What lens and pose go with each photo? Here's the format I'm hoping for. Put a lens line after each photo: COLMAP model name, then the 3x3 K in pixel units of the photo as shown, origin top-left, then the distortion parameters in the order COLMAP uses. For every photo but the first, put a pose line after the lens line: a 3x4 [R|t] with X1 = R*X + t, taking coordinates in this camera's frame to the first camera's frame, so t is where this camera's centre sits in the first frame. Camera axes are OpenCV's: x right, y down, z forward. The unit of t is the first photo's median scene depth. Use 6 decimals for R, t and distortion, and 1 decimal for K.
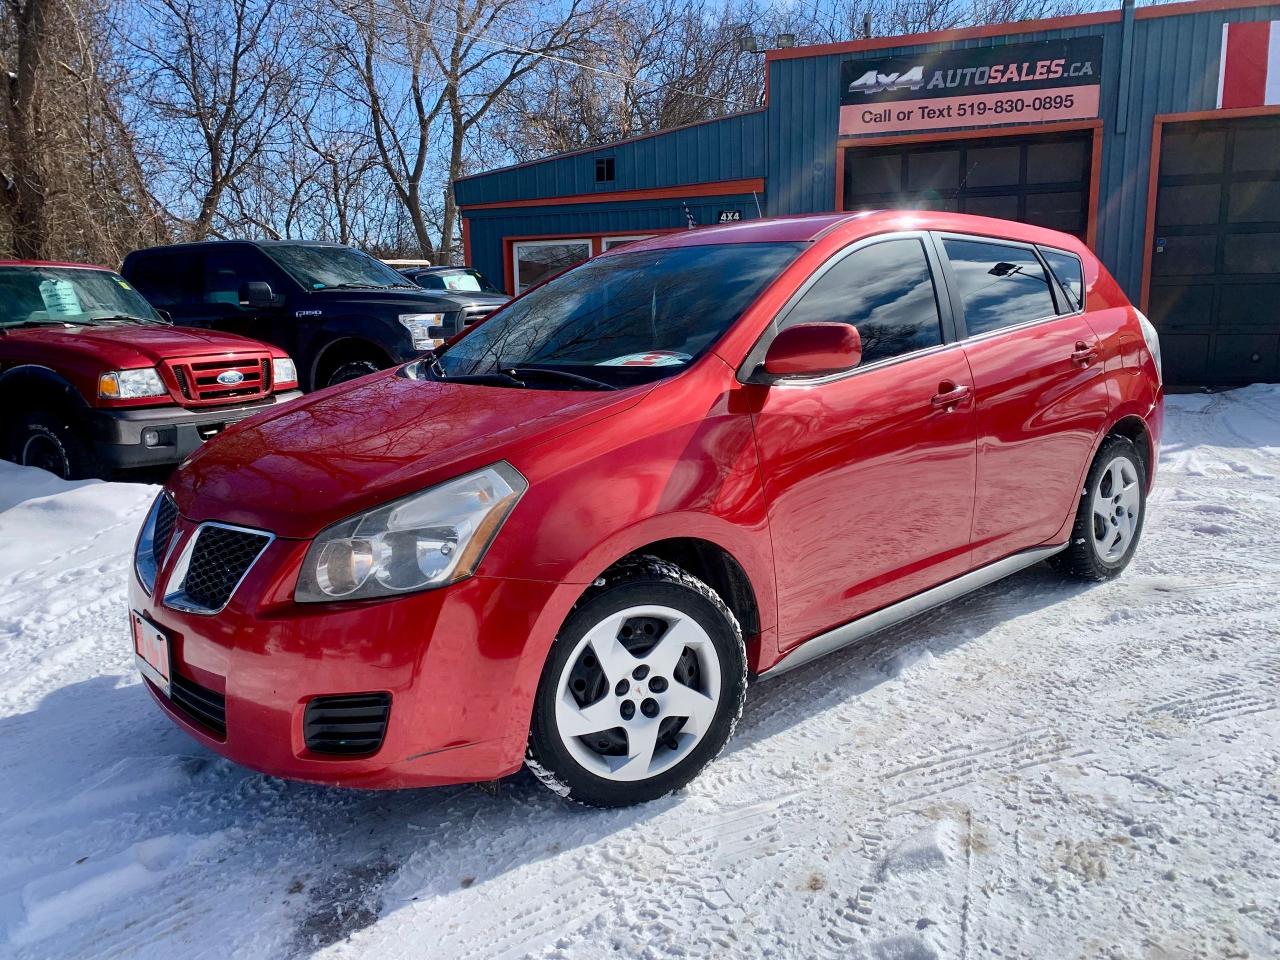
lens RADIAL K [[972.4, 0, 630.4], [0, 972.4, 478.6], [0, 0, 1]] dist [0.012568, 0.000587]
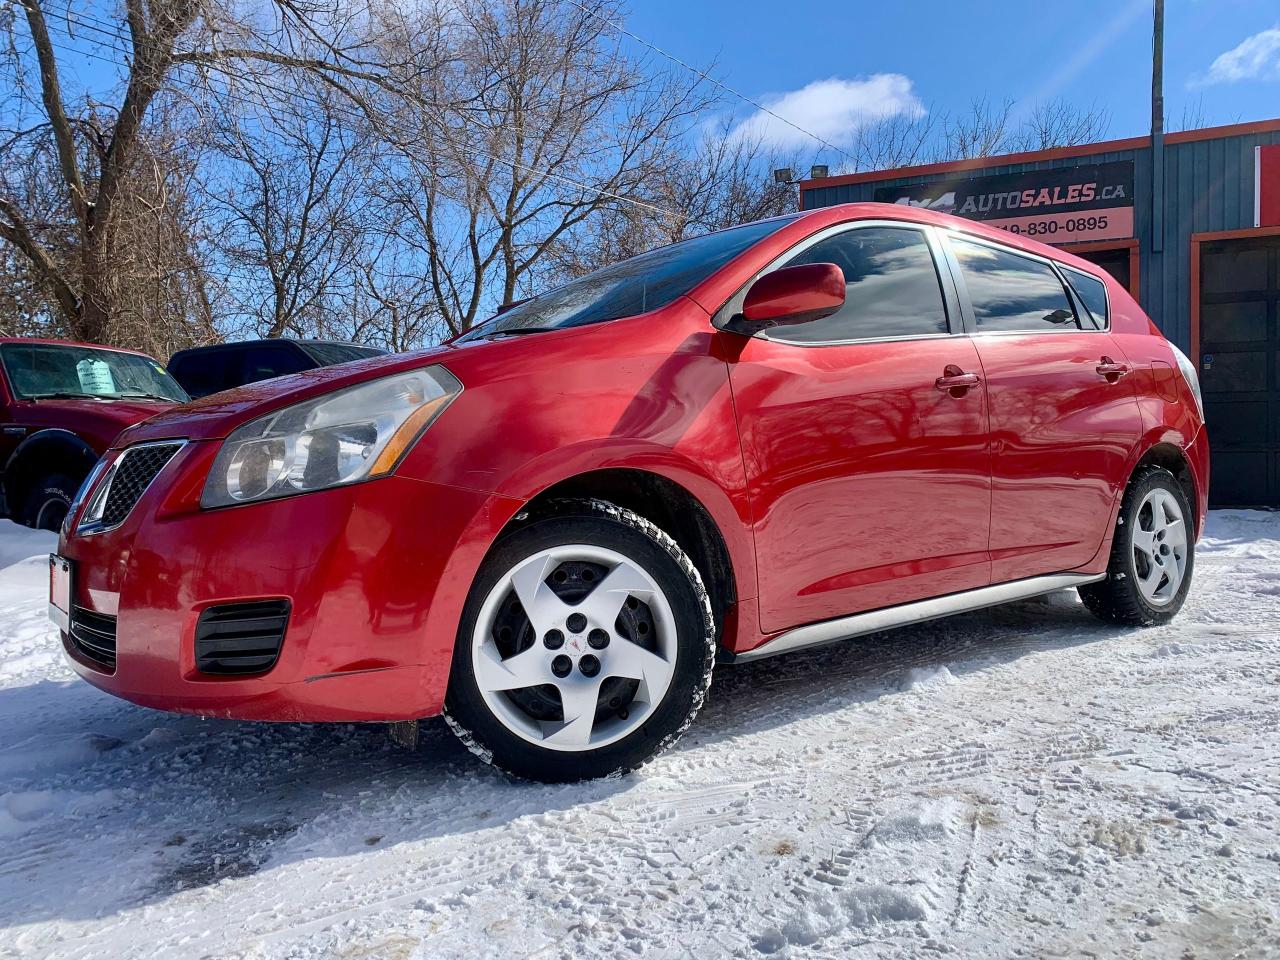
lens RADIAL K [[972.2, 0, 629.3], [0, 972.2, 480.6], [0, 0, 1]] dist [0.014483, -0.001485]
pose [[0.998483, 0.010414, -0.054061, 0.079022], [-0.018790, 0.987446, -0.156836, 0.188778], [0.051749, 0.157614, 0.986144, 0.100640]]
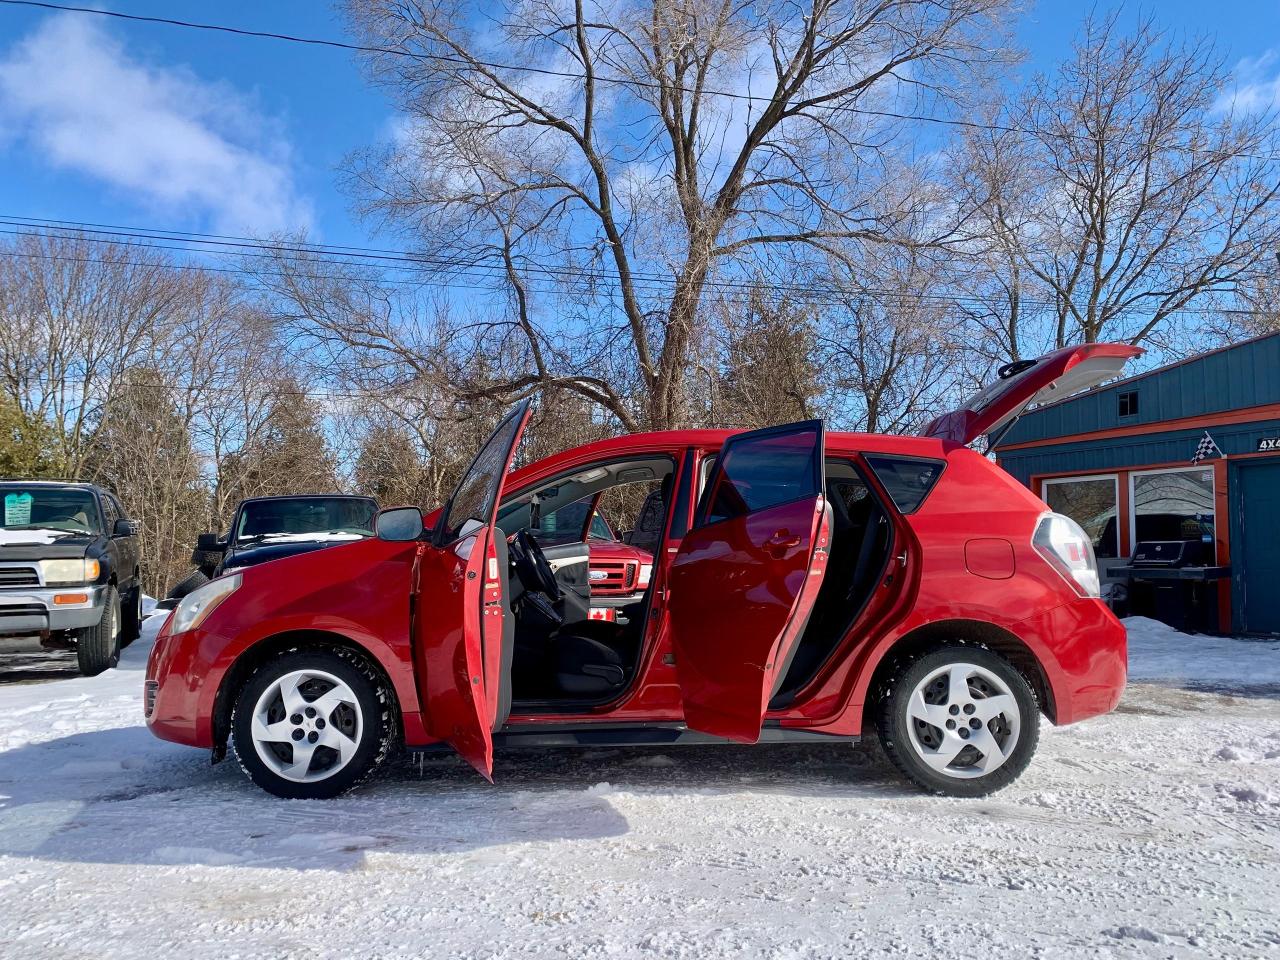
lens RADIAL K [[974.1, 0, 646.1], [0, 974.1, 484.6], [0, 0, 1]] dist [0.012346, 0.002349]
pose [[0.734380, -0.023566, -0.678330, 1.378744], [-0.143516, 0.971409, -0.189122, 0.051493], [0.663393, 0.236239, 0.710001, 0.107426]]
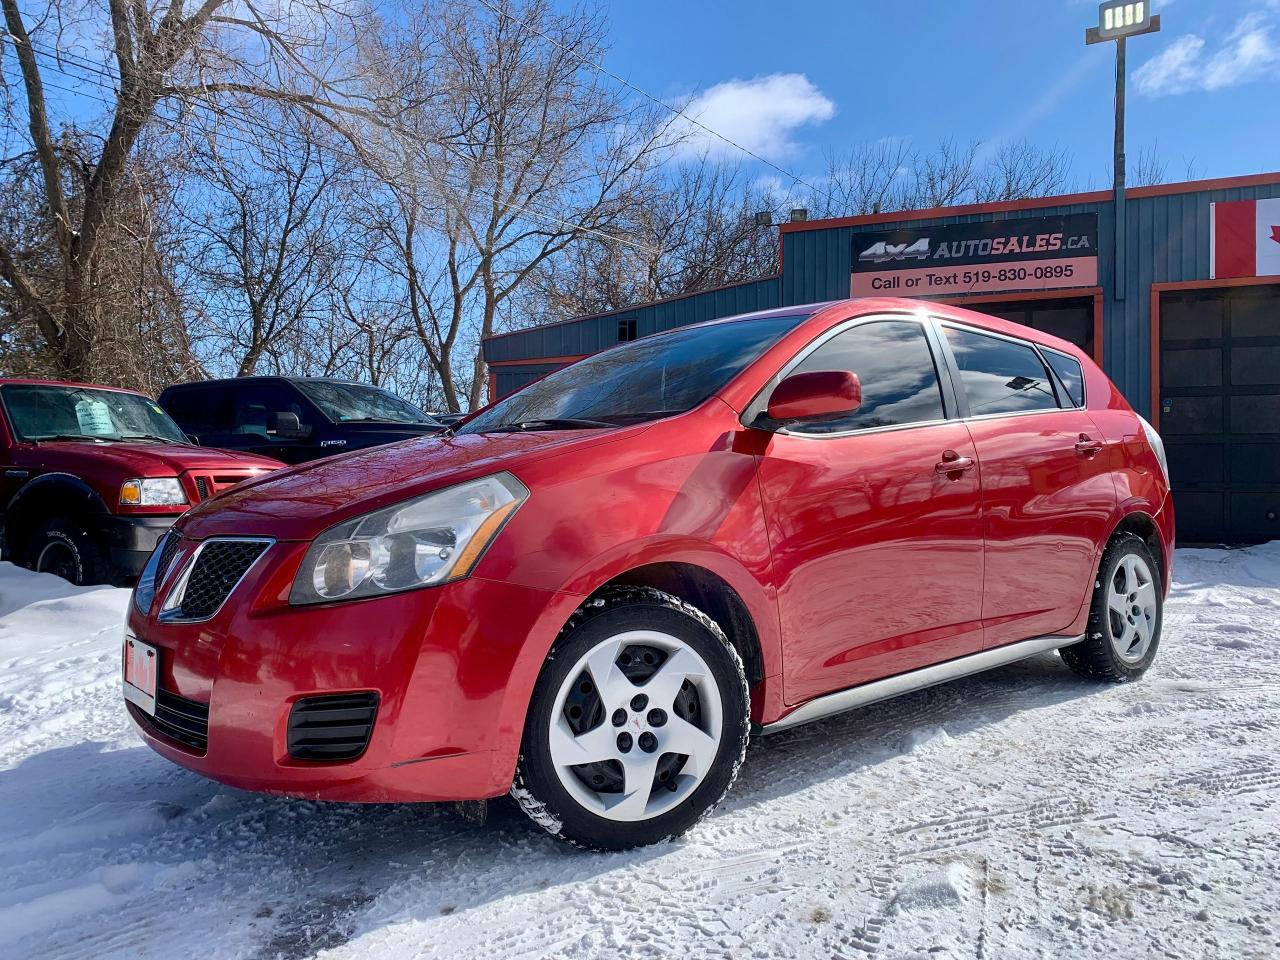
lens RADIAL K [[973.0, 0, 640.0], [0, 973.0, 480.0], [0, 0, 1]] dist [0.014647, -0.003201]
pose [[0.999763, 0.017864, -0.012420, 0.017575], [-0.019793, 0.983790, -0.178231, 0.137999], [0.009035, 0.178434, 0.983910, 0.004835]]
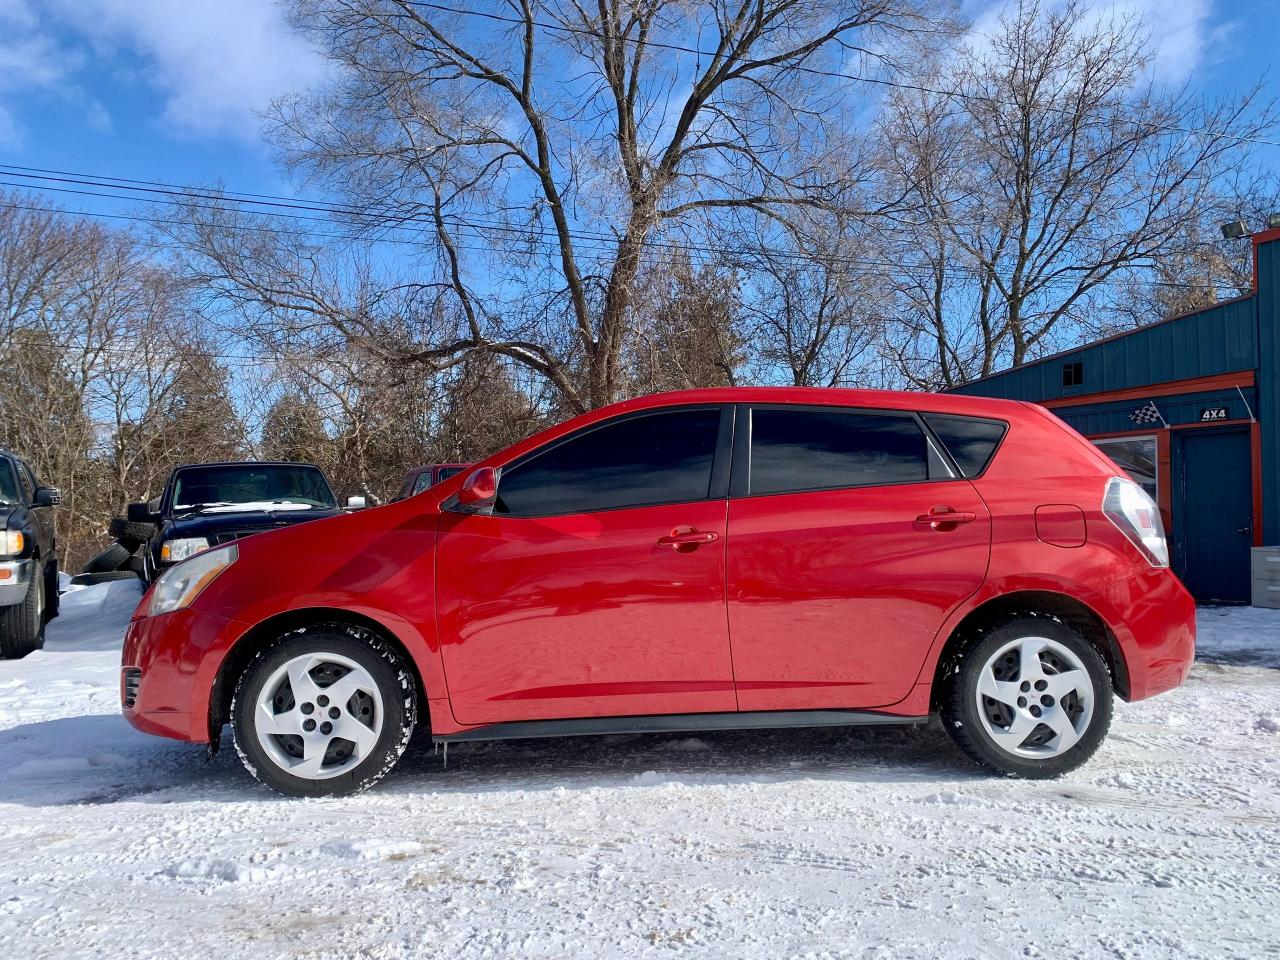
lens RADIAL K [[972.4, 0, 630.4], [0, 972.4, 478.6], [0, 0, 1]] dist [0.012568, 0.000587]
pose [[0.785850, -0.007004, -0.618378, 1.132026], [-0.130899, 0.975395, -0.177398, 0.067022], [0.604405, 0.220353, 0.765597, 0.083269]]
